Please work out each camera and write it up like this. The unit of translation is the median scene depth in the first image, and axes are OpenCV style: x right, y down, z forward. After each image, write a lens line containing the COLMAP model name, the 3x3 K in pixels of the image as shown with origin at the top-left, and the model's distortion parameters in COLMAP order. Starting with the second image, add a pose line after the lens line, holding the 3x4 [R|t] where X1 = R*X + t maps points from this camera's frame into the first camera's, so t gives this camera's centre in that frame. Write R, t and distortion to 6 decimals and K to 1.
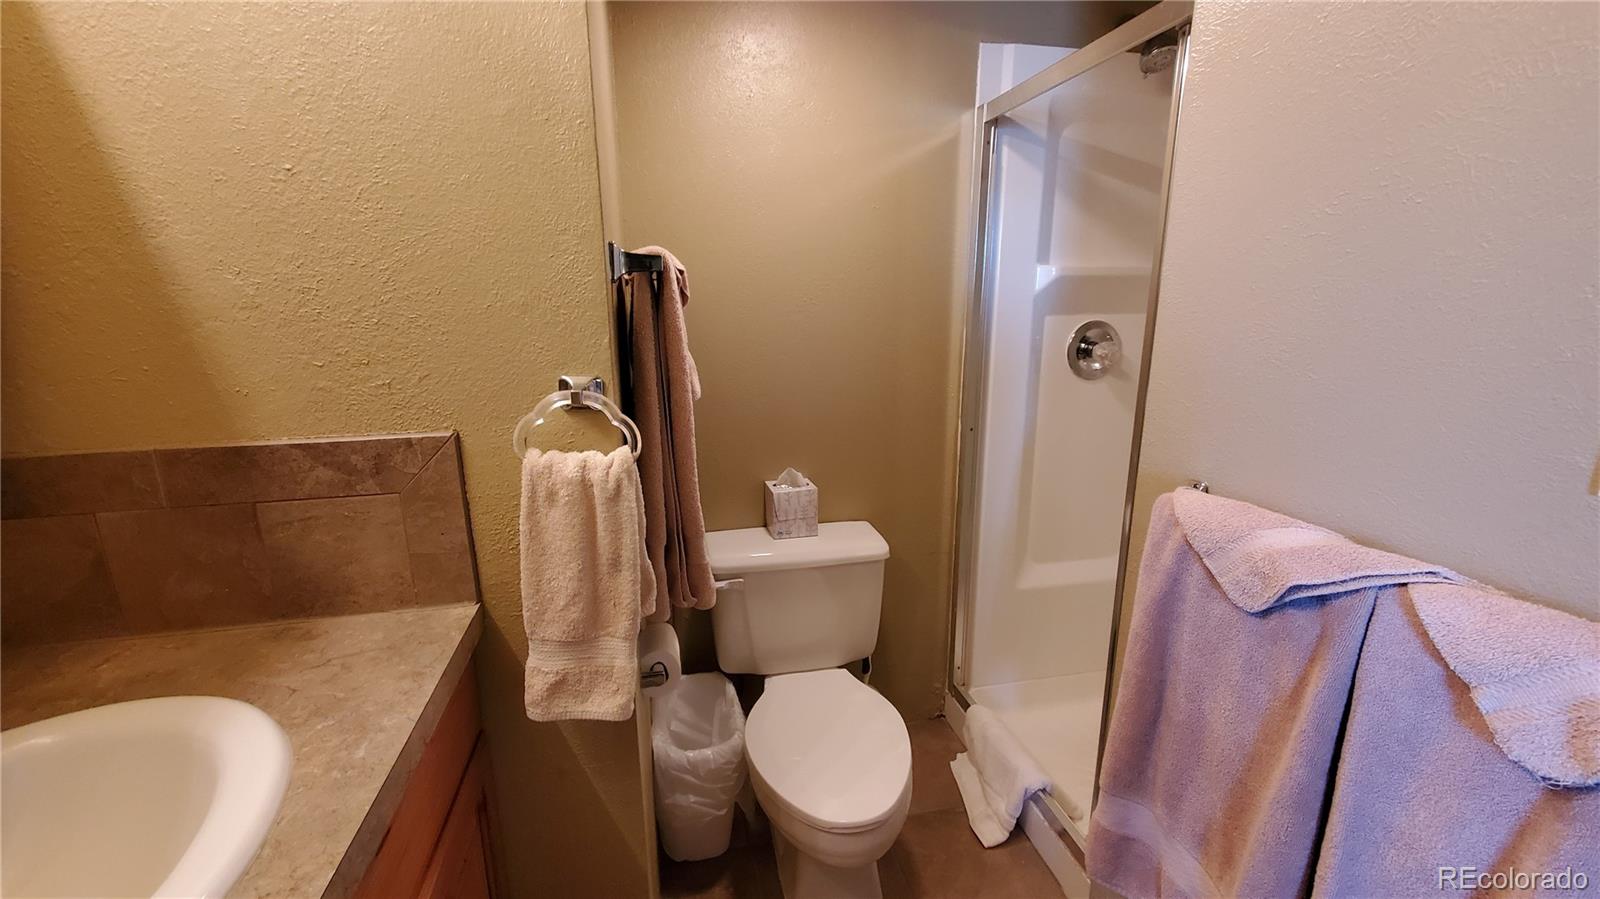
lens RADIAL K [[633.9, 0, 791.4], [0, 633.9, 436.5], [0, 0, 1]] dist [0.003045, 0.000079]
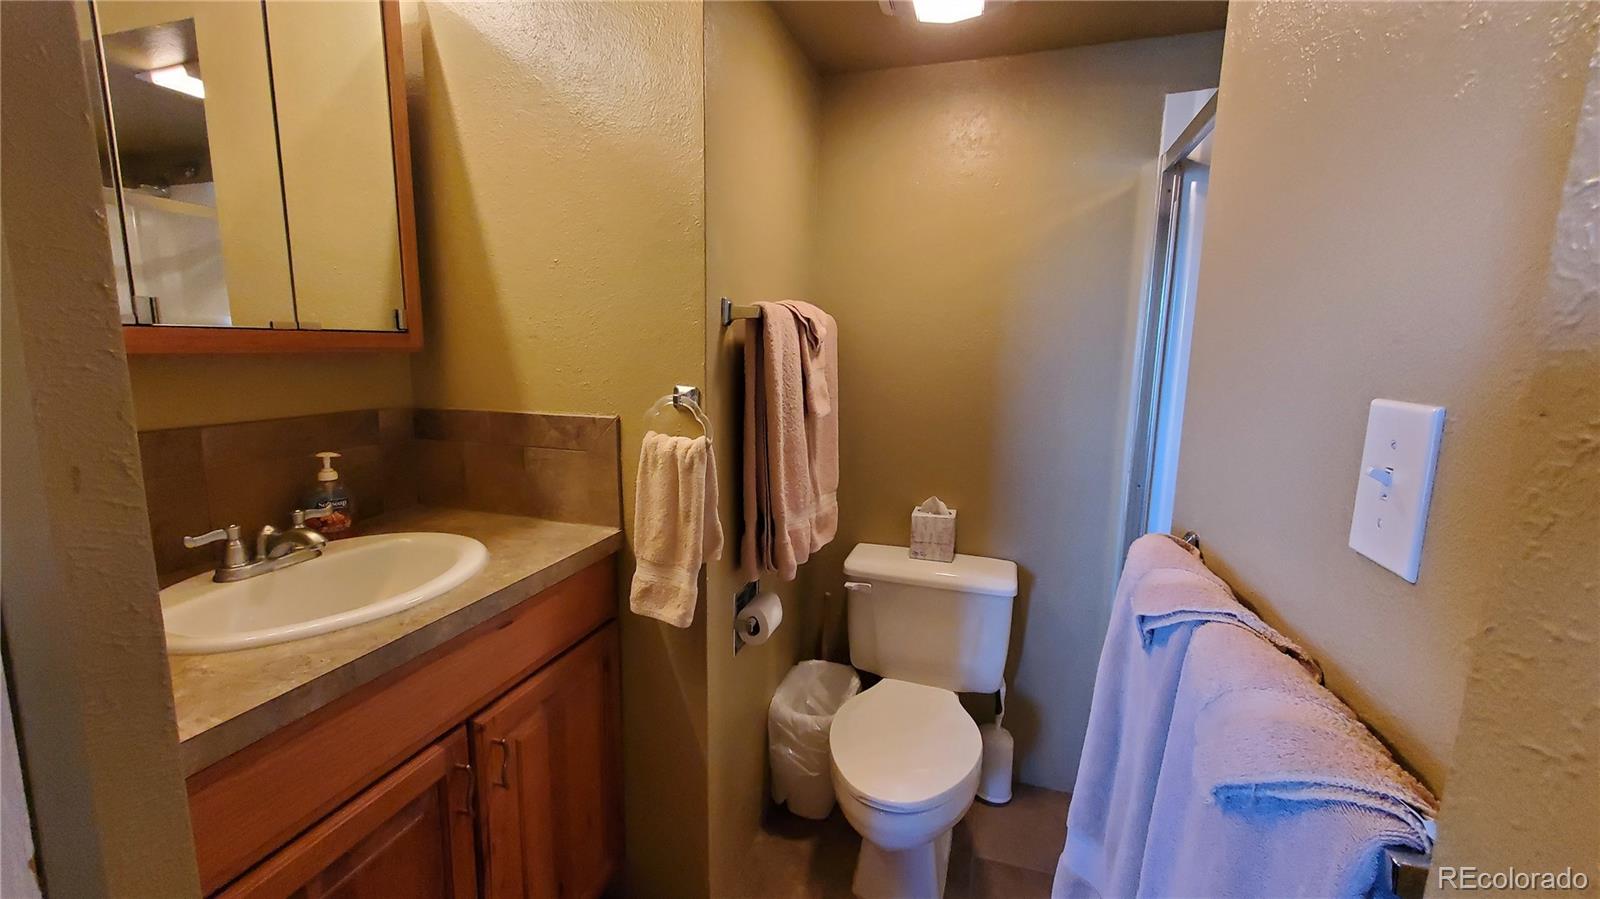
lens RADIAL K [[646.0, 0, 798.3], [0, 646.0, 439.7], [0, 0, 1]] dist [-0.001304, -0.000675]
pose [[0.868099, 0.097697, -0.486682, 0.650134], [-0.131952, 0.990583, -0.036512, 0.048914], [0.478533, 0.095914, 0.872816, -0.188030]]
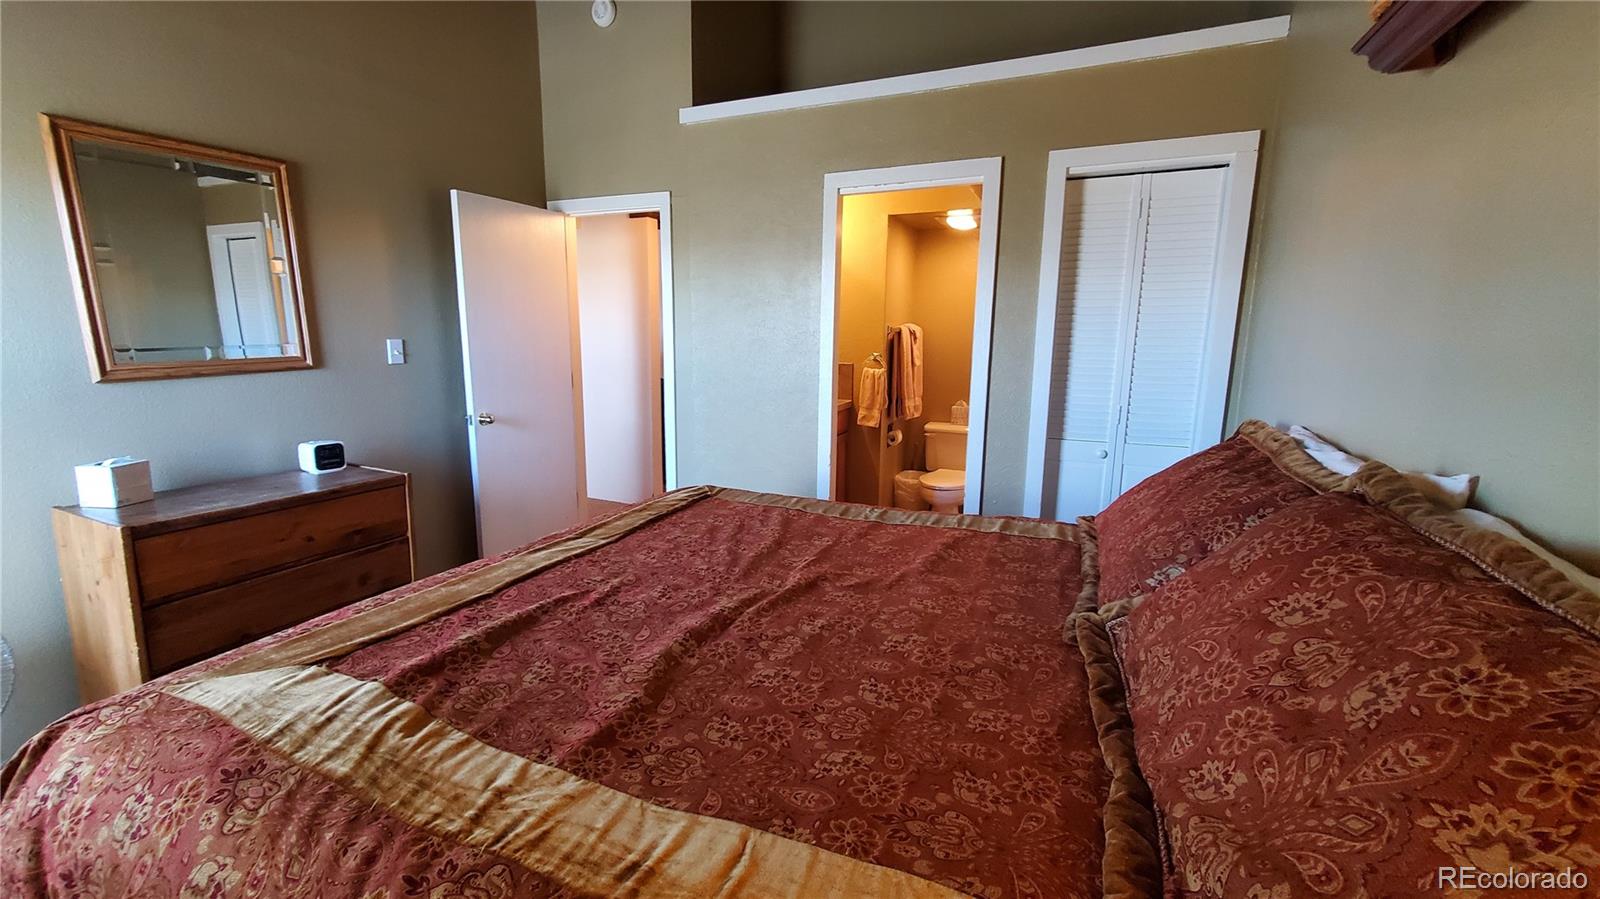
lens RADIAL K [[646.0, 0, 798.3], [0, 646.0, 439.7], [0, 0, 1]] dist [-0.001304, -0.000675]
pose [[0.812721, 0.114790, -0.571234, 2.046182], [-0.143796, 0.989591, -0.005727, 0.663830], [0.564630, 0.086795, 0.820767, -3.280771]]
